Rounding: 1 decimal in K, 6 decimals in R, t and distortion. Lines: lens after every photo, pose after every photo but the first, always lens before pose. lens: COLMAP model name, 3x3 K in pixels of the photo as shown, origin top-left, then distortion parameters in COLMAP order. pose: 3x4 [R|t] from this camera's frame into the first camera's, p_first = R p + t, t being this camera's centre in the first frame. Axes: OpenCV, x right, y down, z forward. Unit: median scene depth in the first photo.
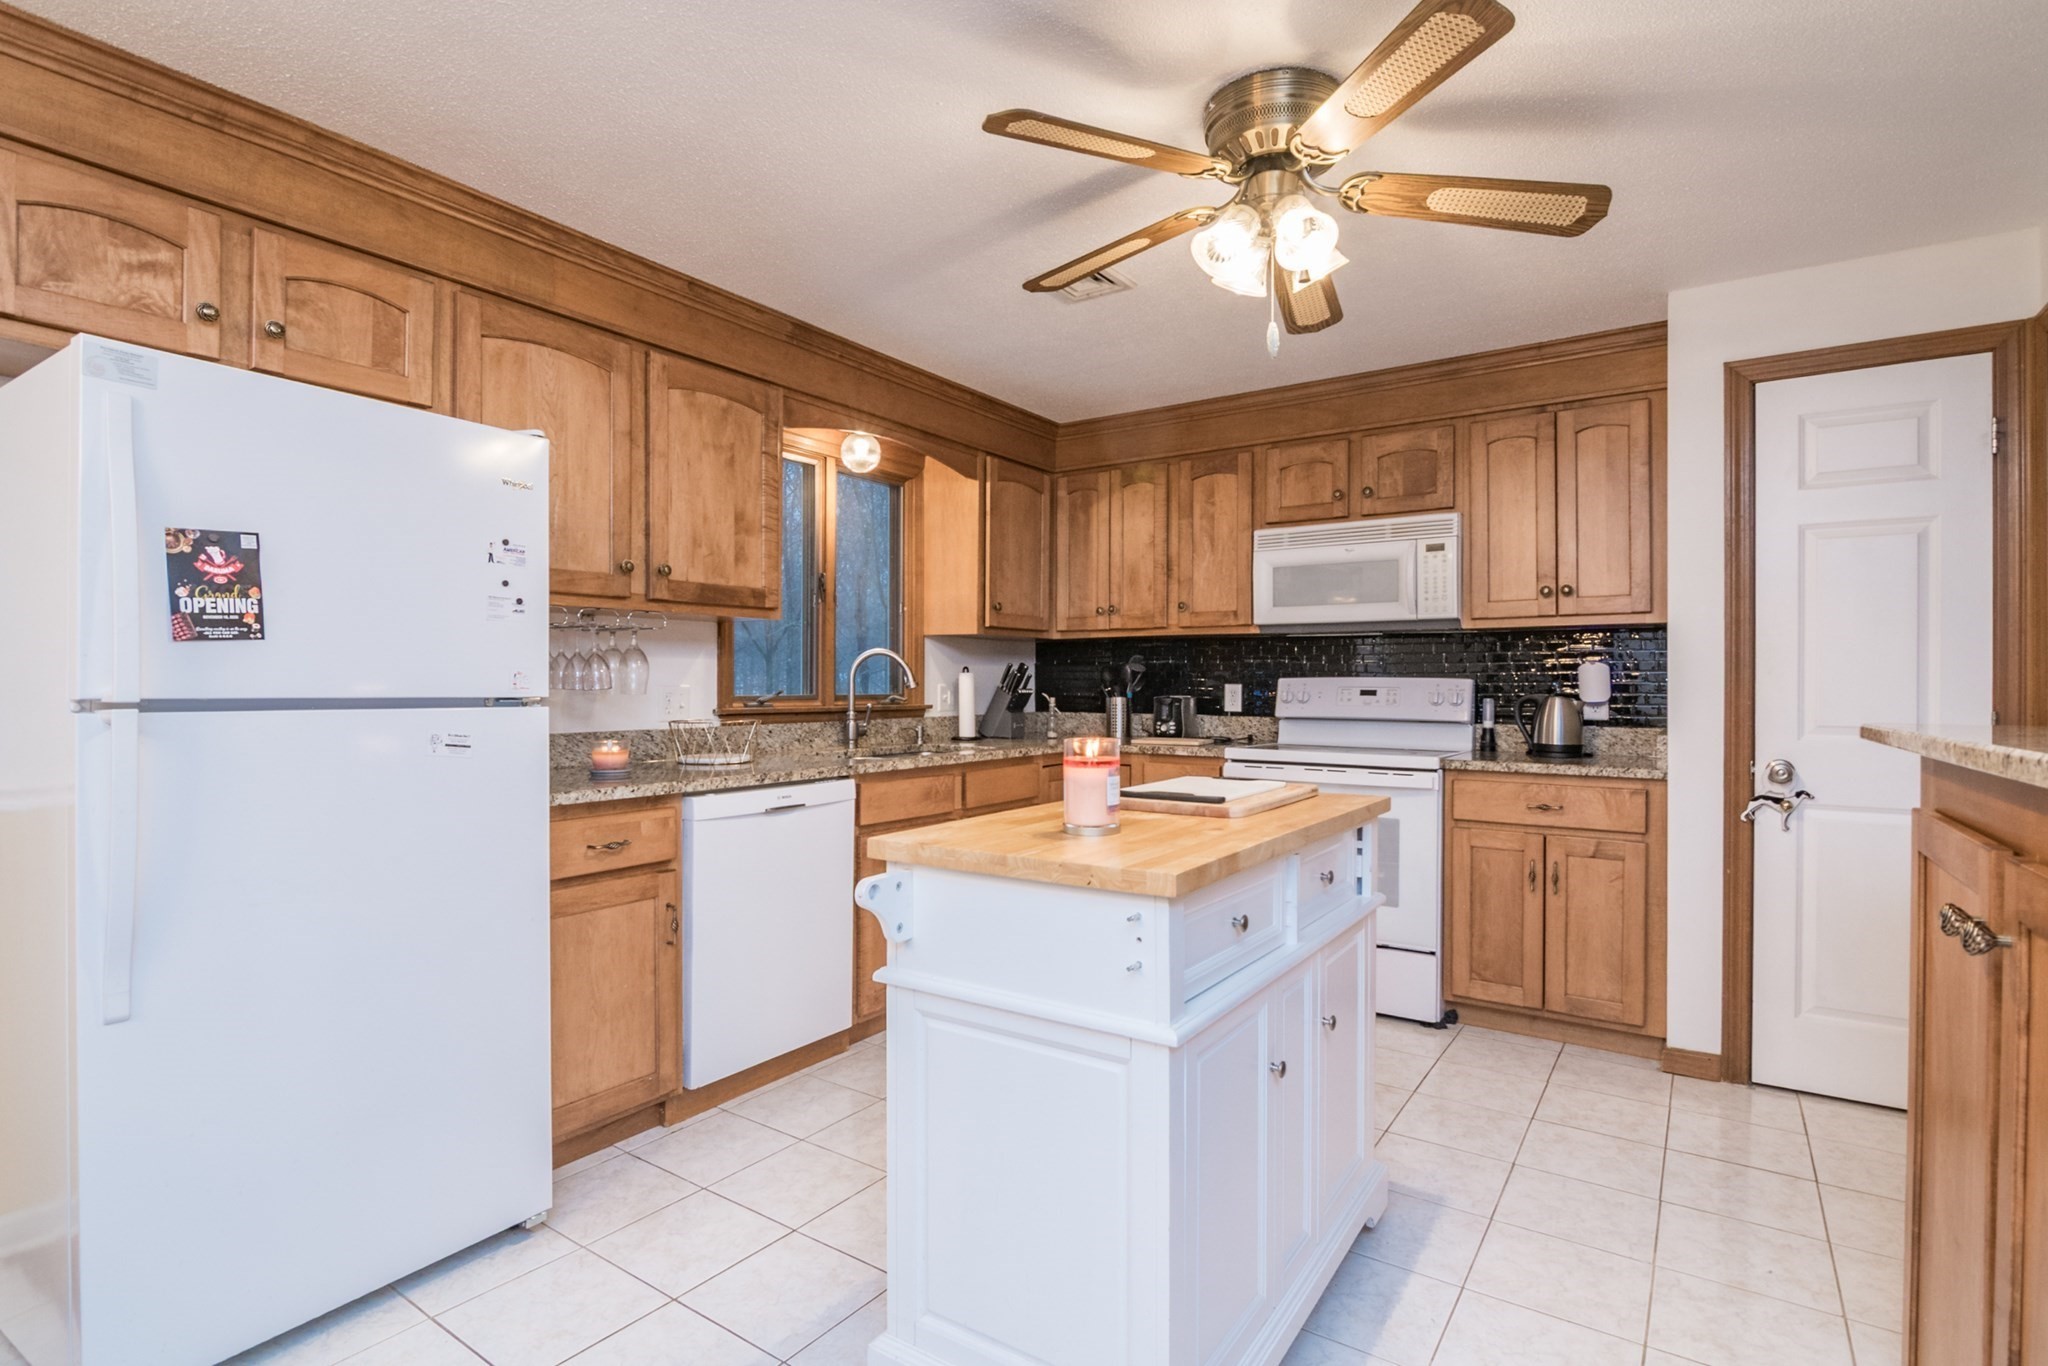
lens RADIAL K [[956.6, 0, 1108.3], [0, 956.6, 684.4], [0, 0, 1]] dist [-0.011290, -0.000840]
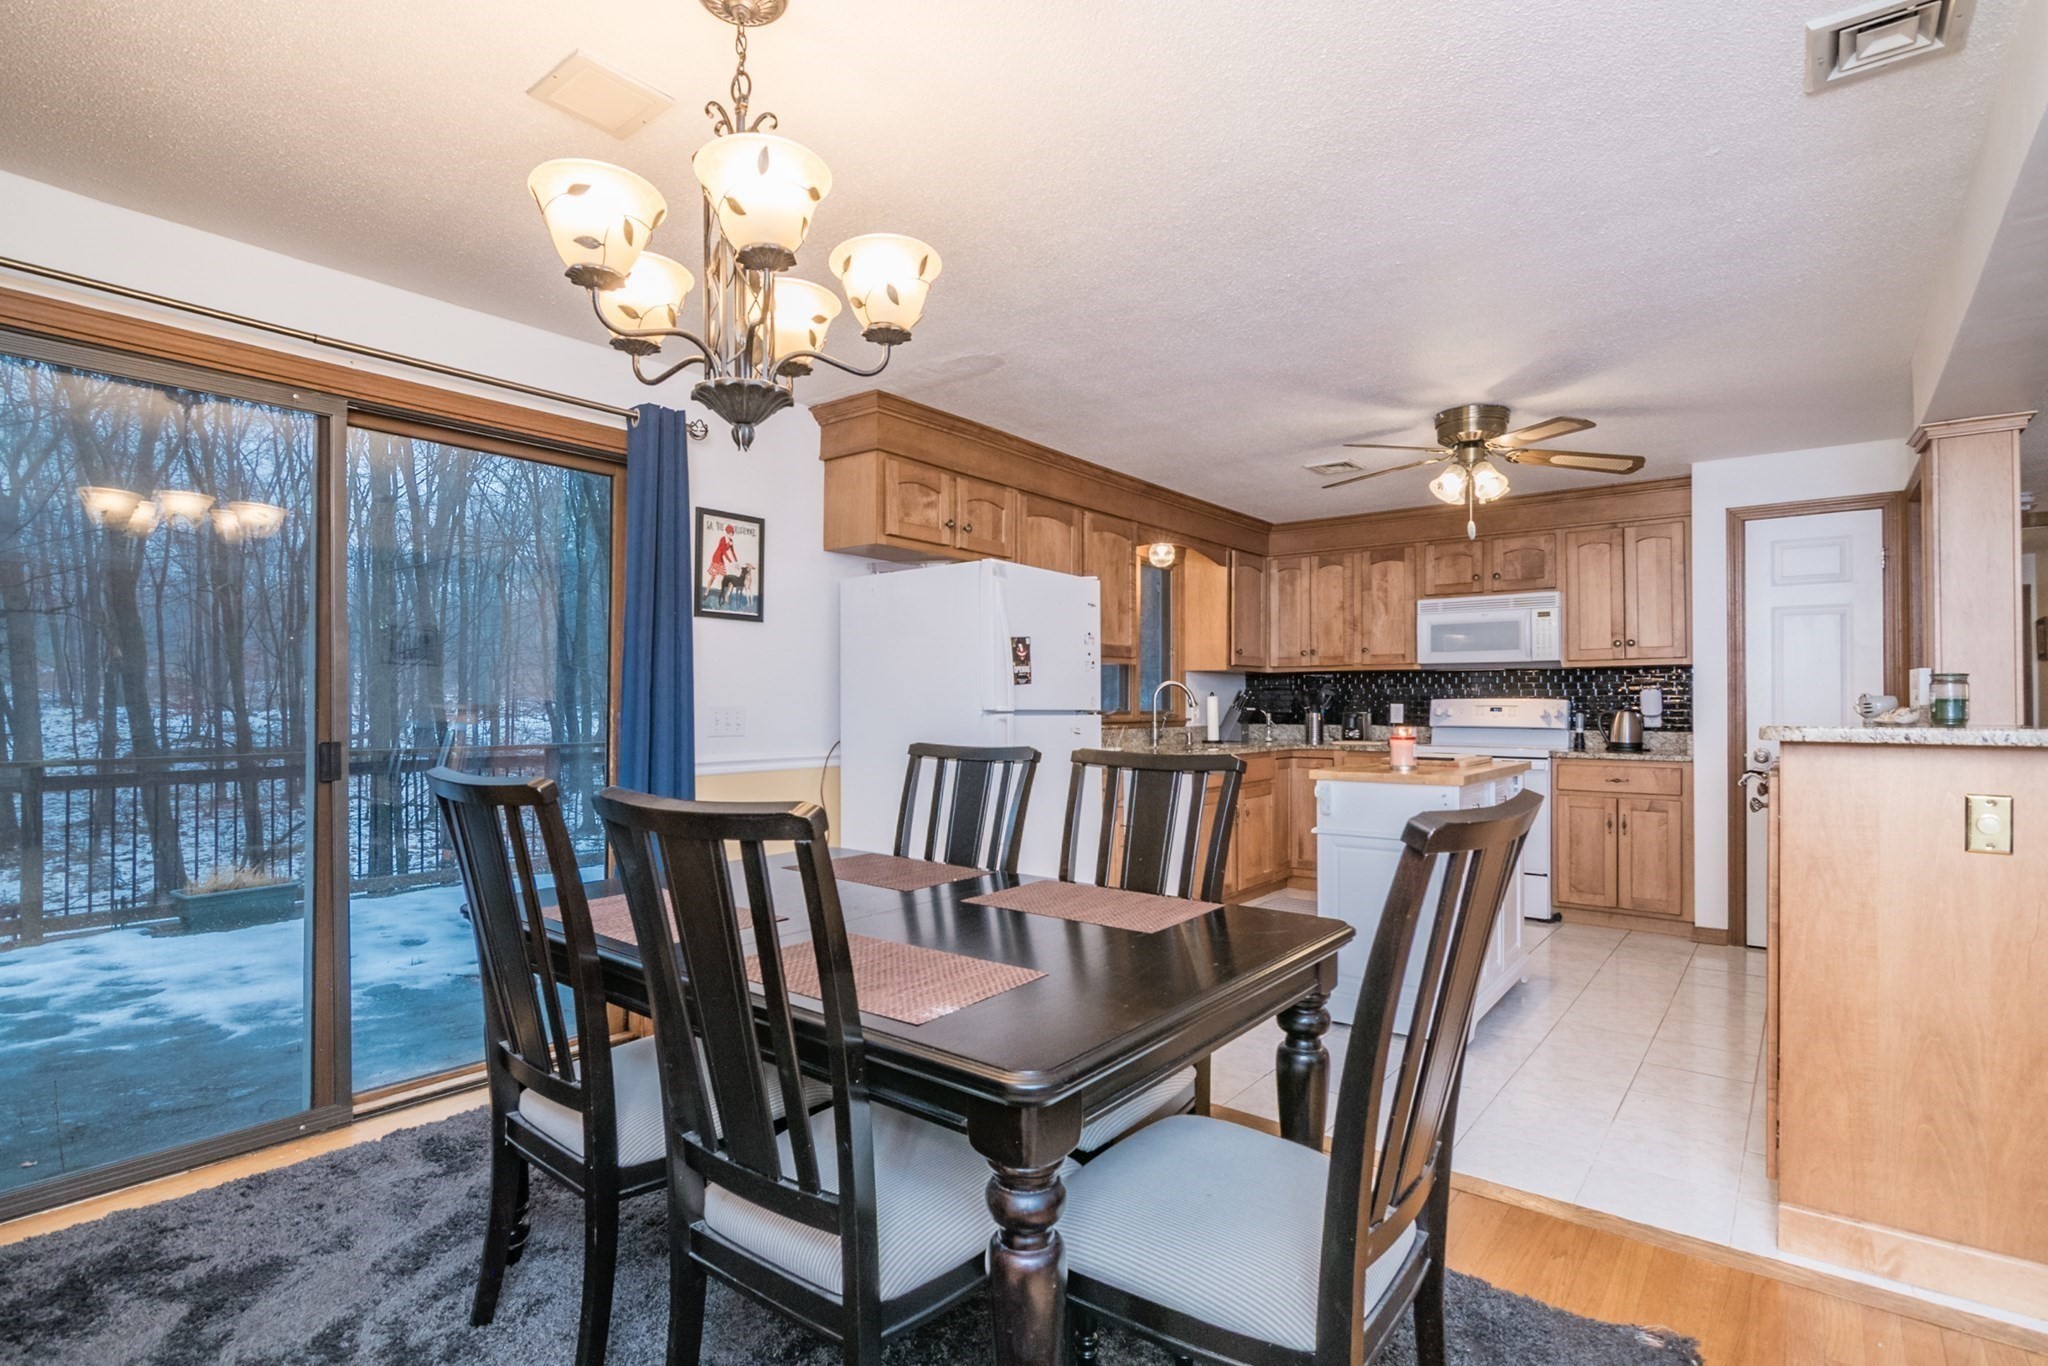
lens RADIAL K [[969.9, 0, 1119.3], [0, 969.9, 695.6], [0, 0, 1]] dist [-0.011372, -0.000782]
pose [[0.998381, -0.001907, -0.056846, -0.272000], [0.001358, 0.999952, -0.009700, 0.001590], [0.056862, 0.009607, 0.998336, -0.640842]]
